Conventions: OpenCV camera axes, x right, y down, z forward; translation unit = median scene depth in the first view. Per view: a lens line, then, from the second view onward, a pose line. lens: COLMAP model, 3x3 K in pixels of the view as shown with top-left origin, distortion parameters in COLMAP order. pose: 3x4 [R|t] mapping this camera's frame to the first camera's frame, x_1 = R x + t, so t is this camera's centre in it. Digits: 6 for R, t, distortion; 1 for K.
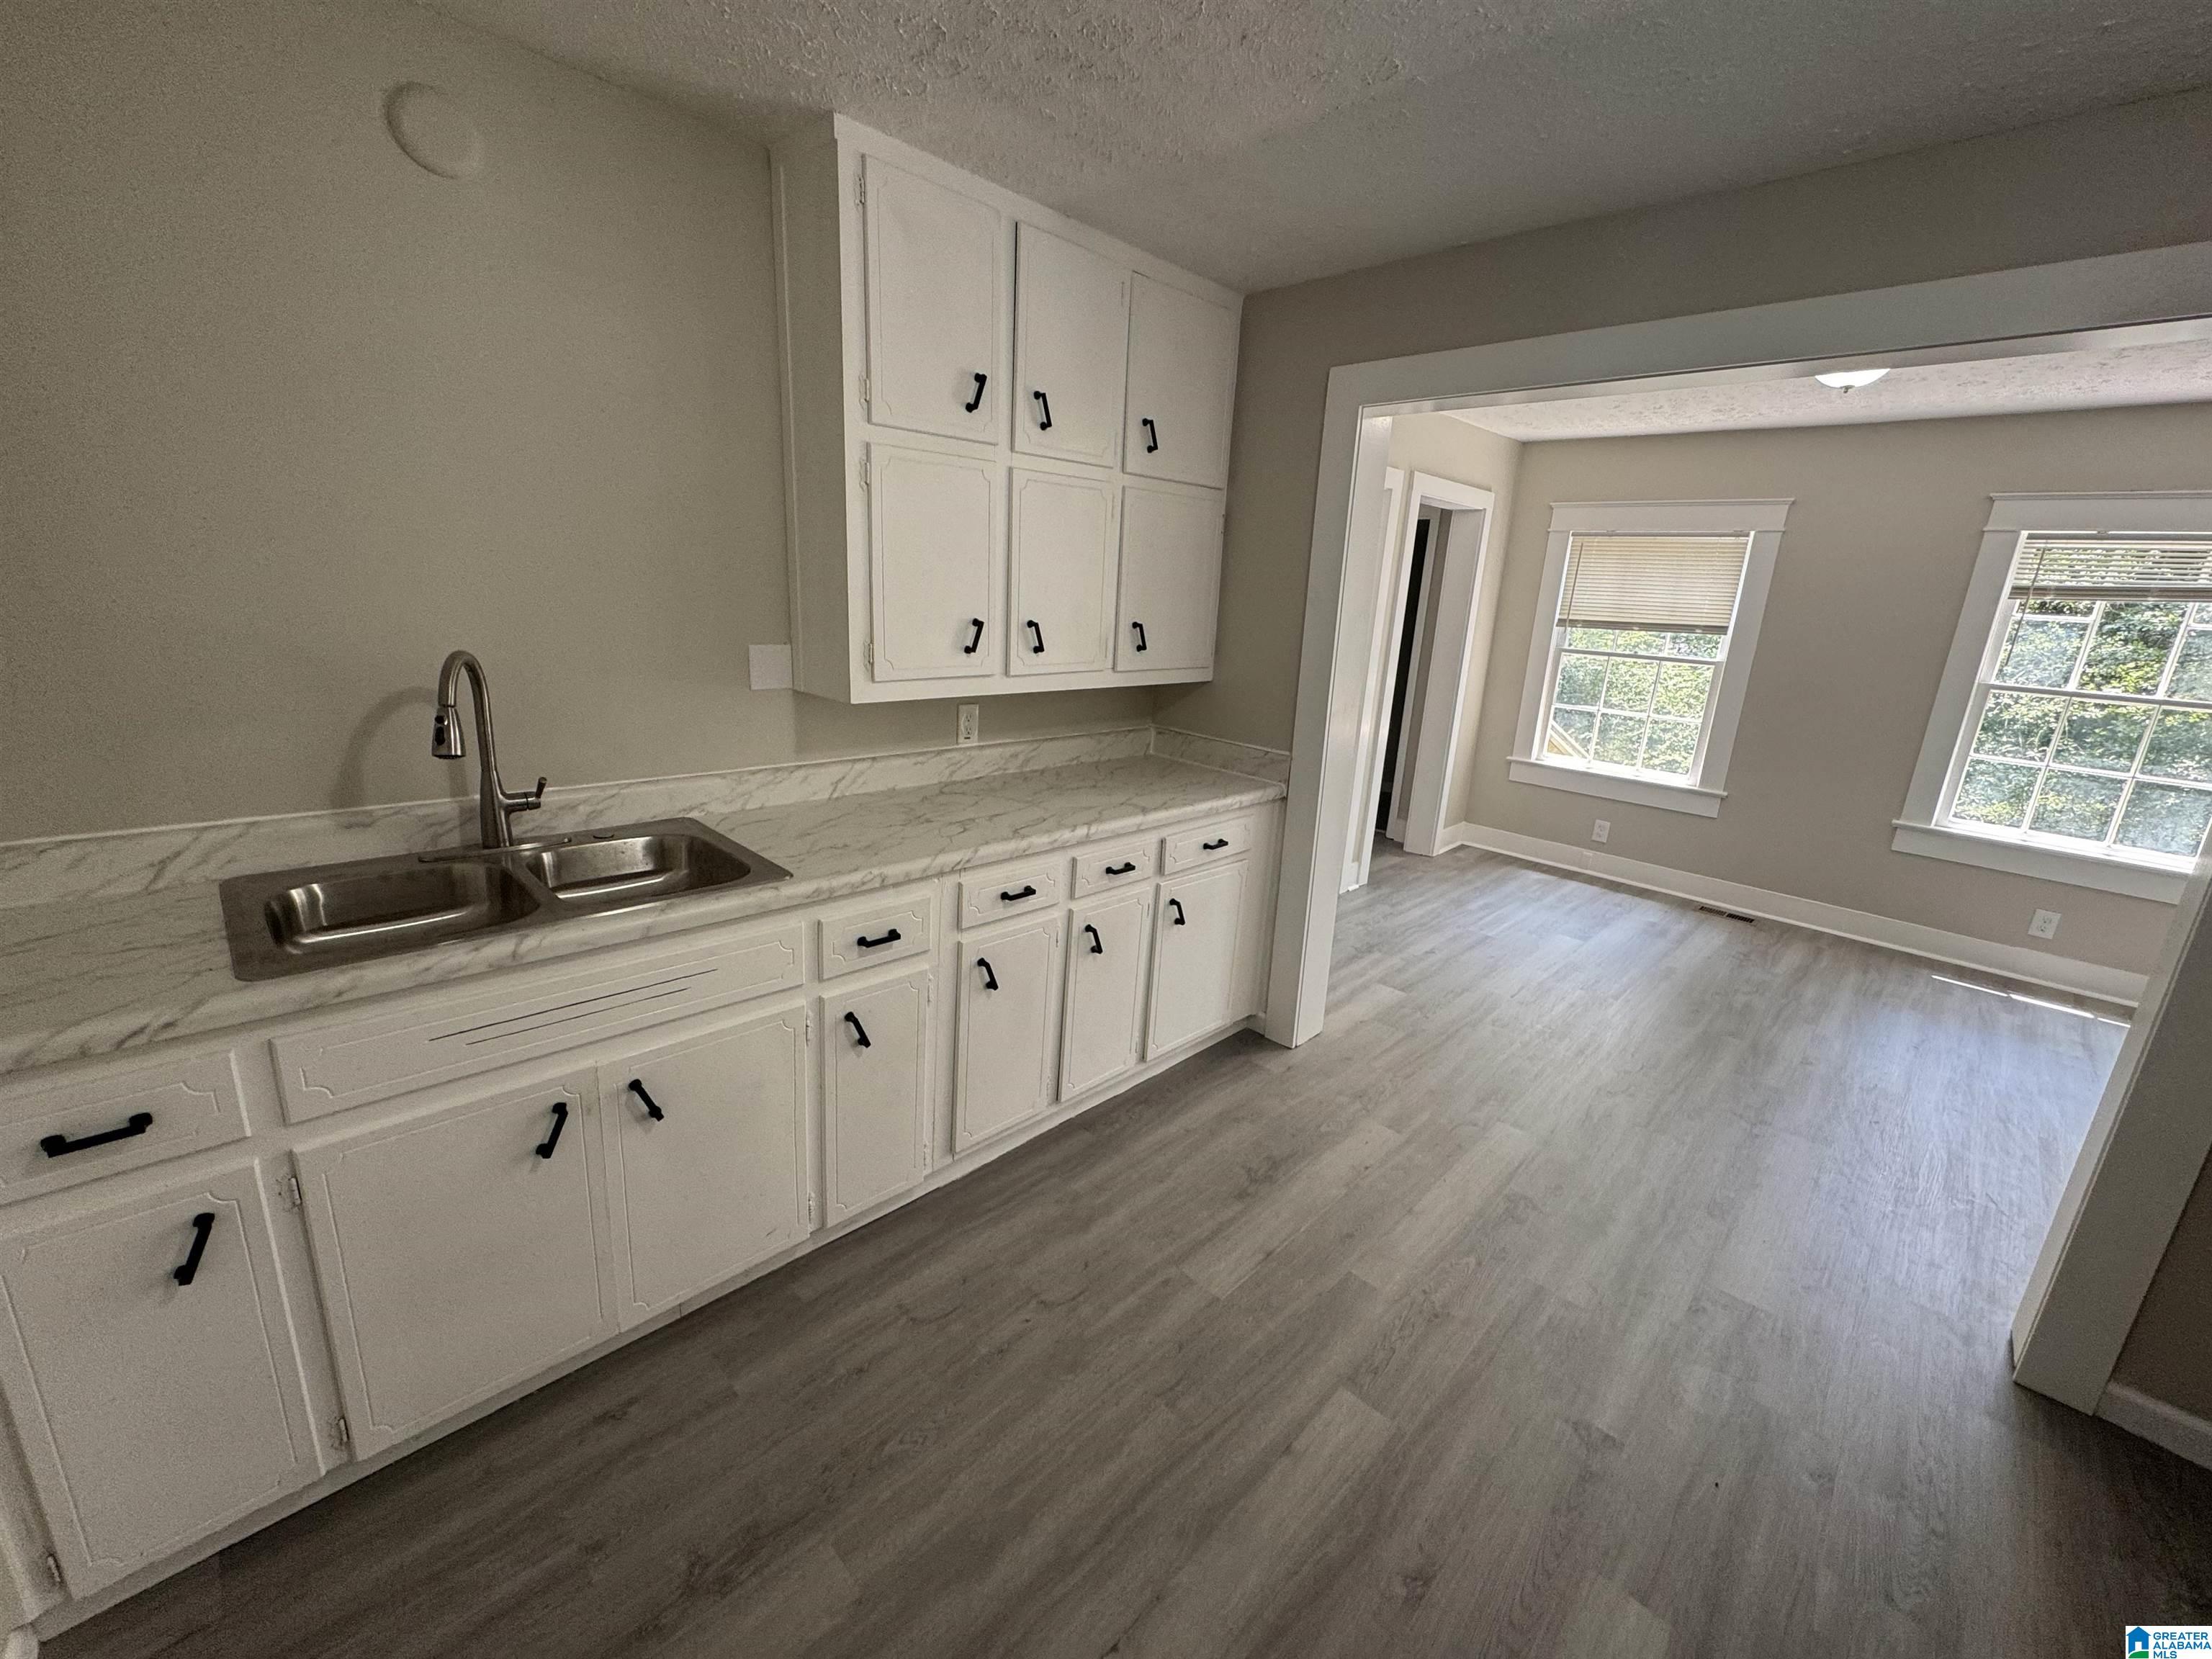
lens RADIAL K [[887.2, 0, 1103.1], [0, 887.2, 826.6], [0, 0, 1]] dist [-0.002821, 0.000778]
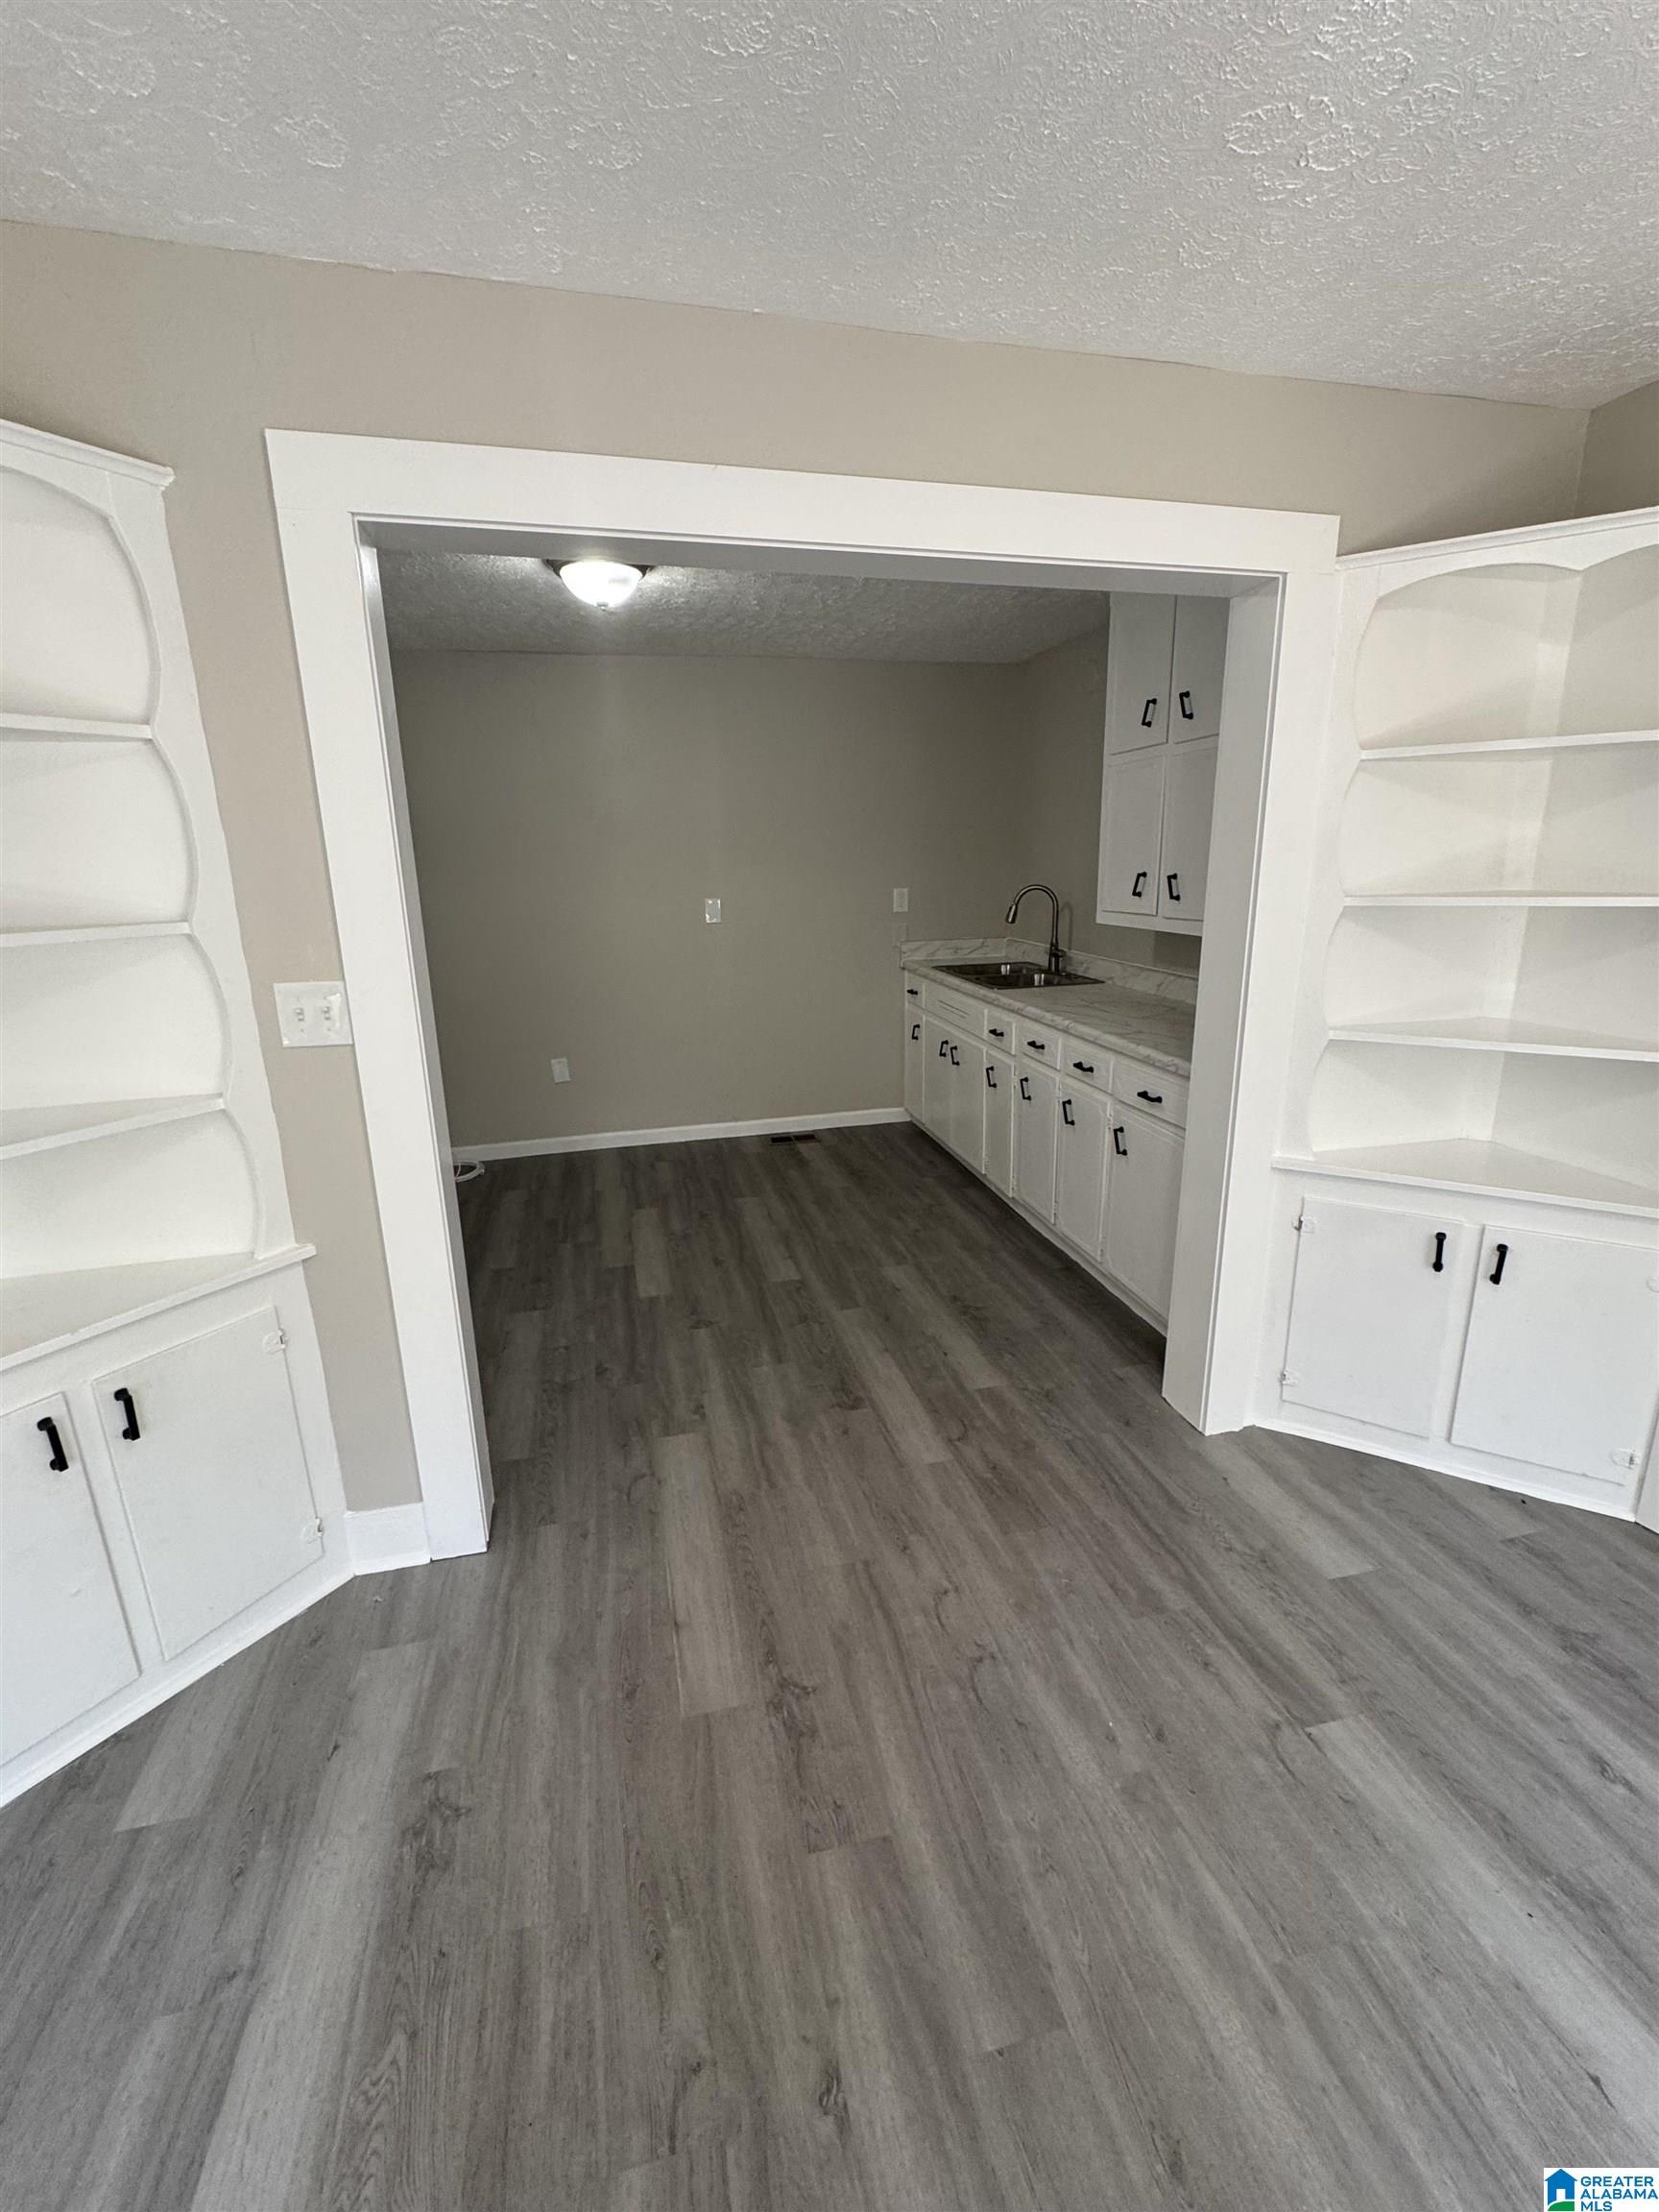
lens RADIAL K [[948.8, 0, 832.0], [0, 948.8, 1102.3], [0, 0, 1]] dist [-0.004139, -0.000345]
pose [[-0.524329, 0.173183, -0.833718, 1.416328], [-0.234544, 0.911853, 0.336919, -0.292793], [0.818577, 0.372200, -0.437492, 1.392177]]
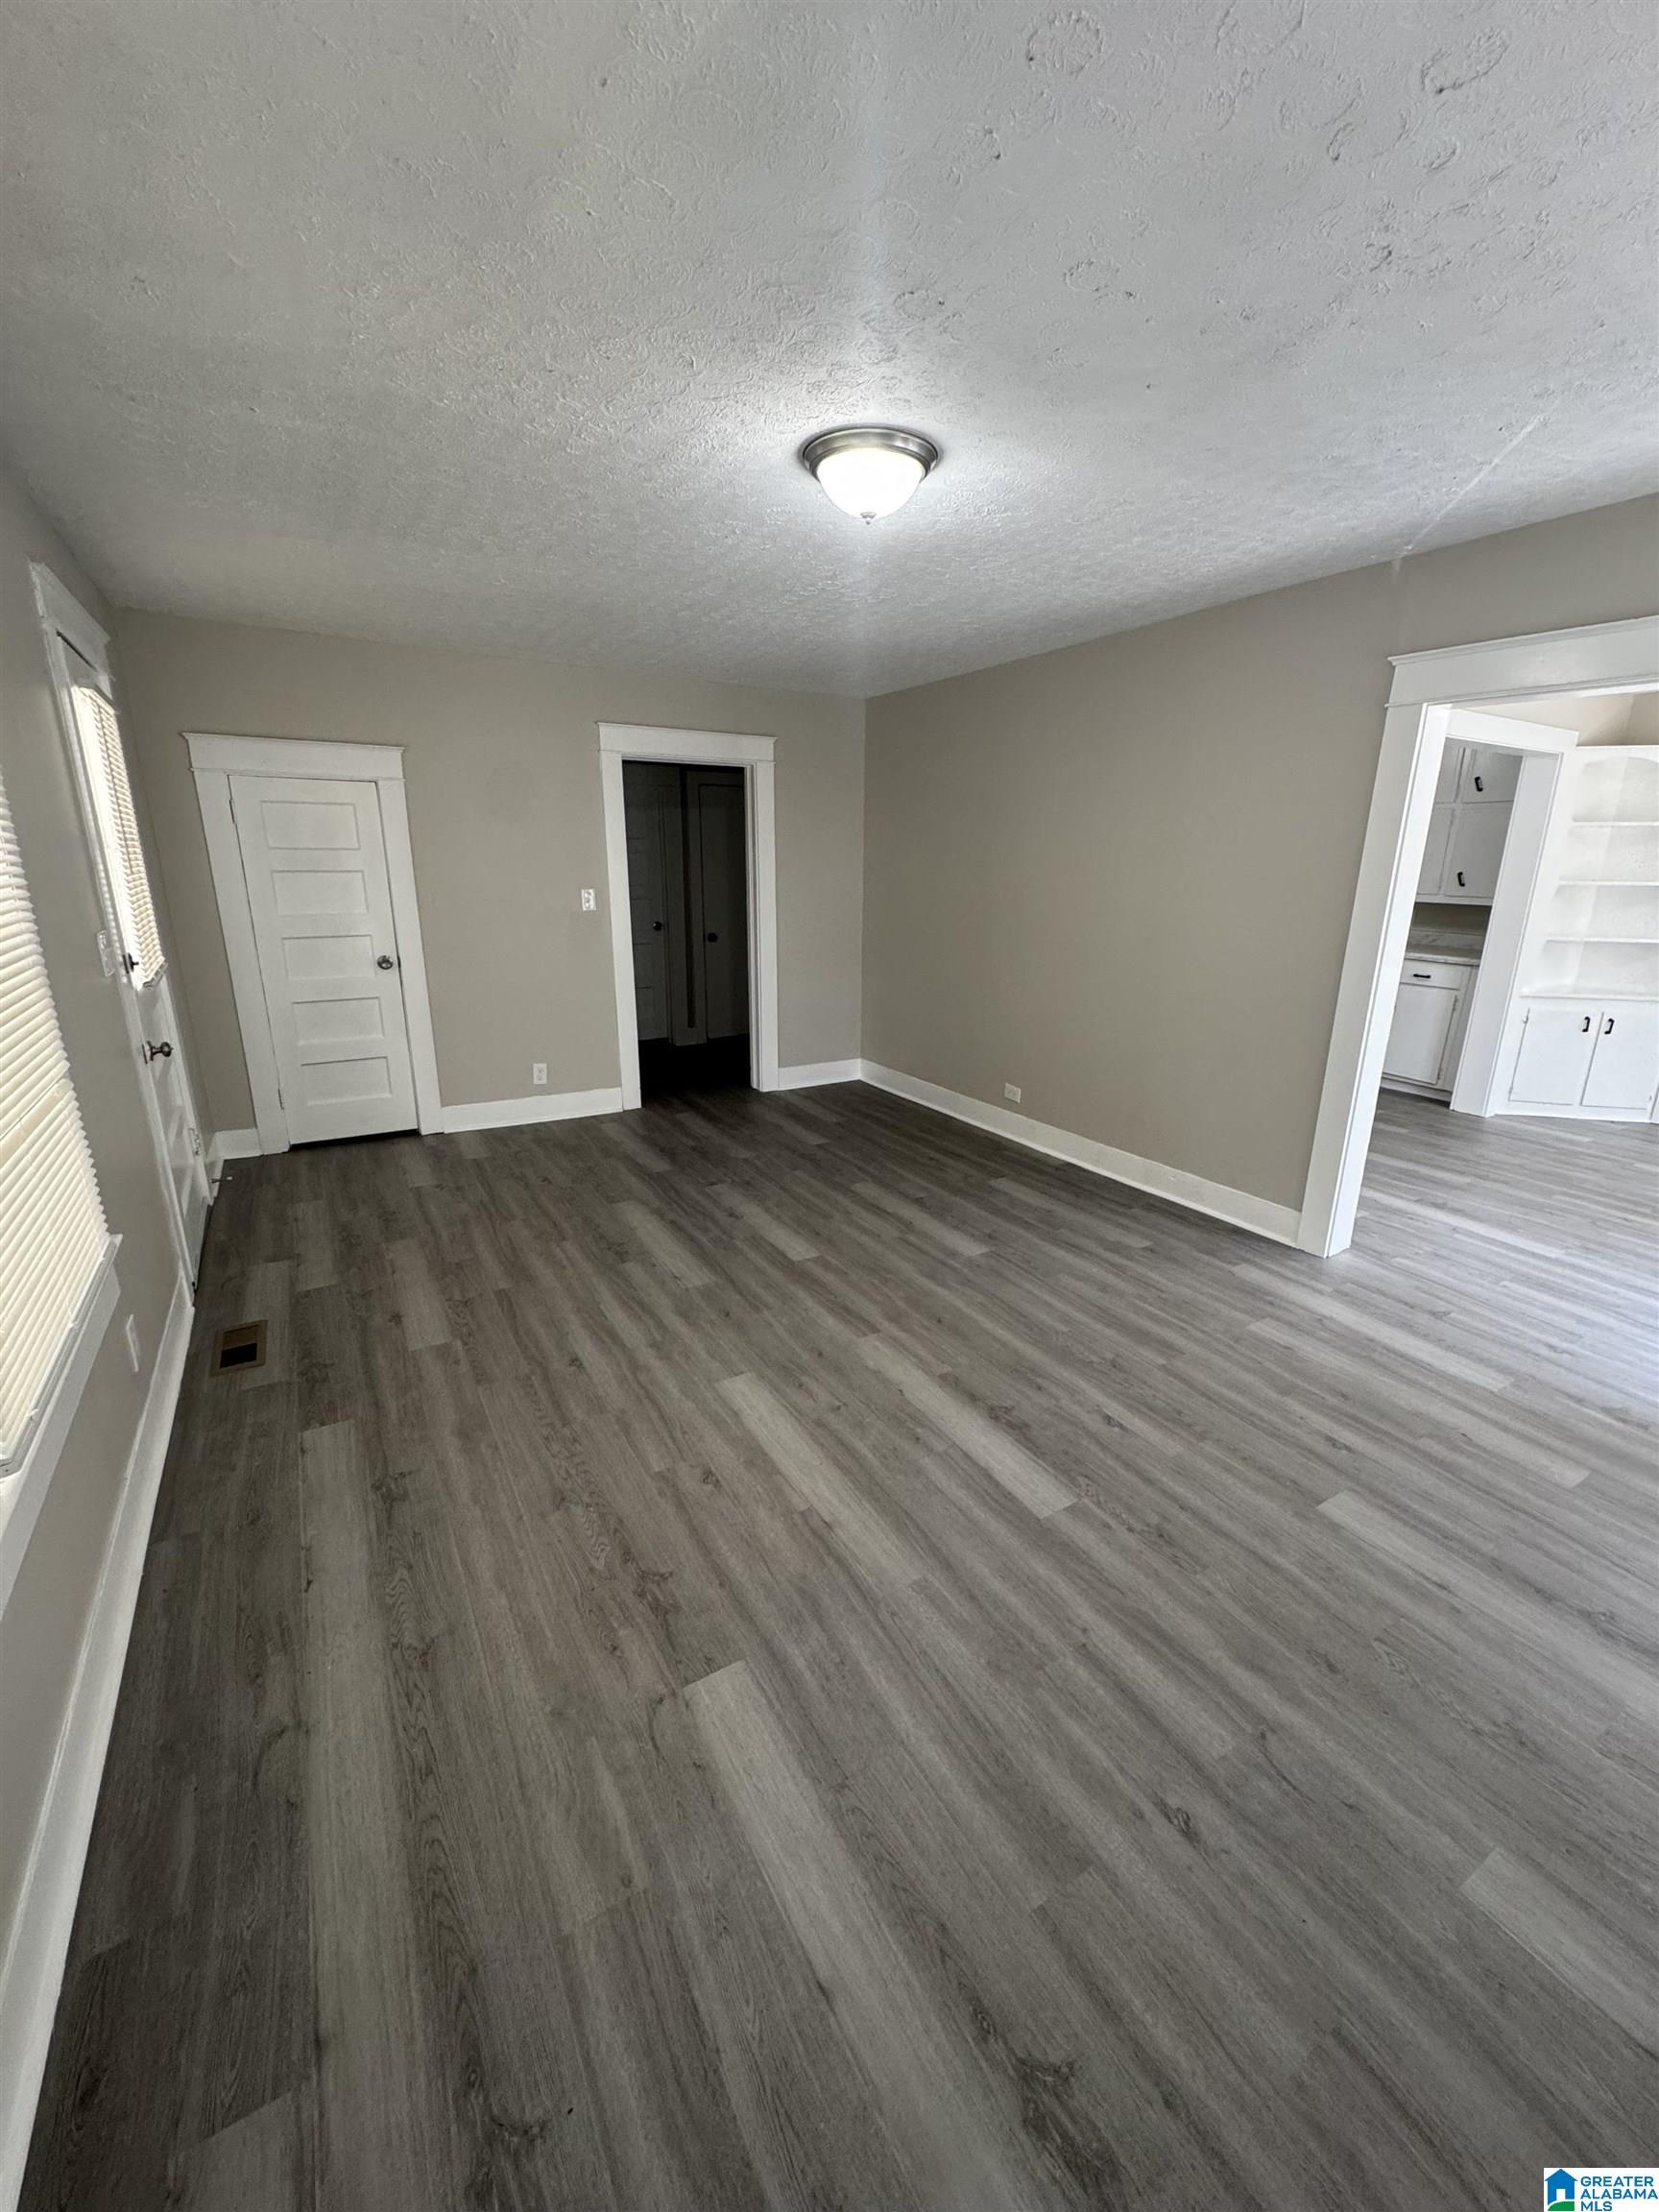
lens RADIAL K [[887.2, 0, 819.0], [0, 887.2, 1095.9], [0, 0, 1]] dist [-0.002821, 0.000778]
pose [[-0.257273, 0.210249, -0.943189, 2.997712], [-0.280009, 0.917951, 0.281001, 0.108521], [0.924881, 0.336395, -0.177293, 0.176408]]
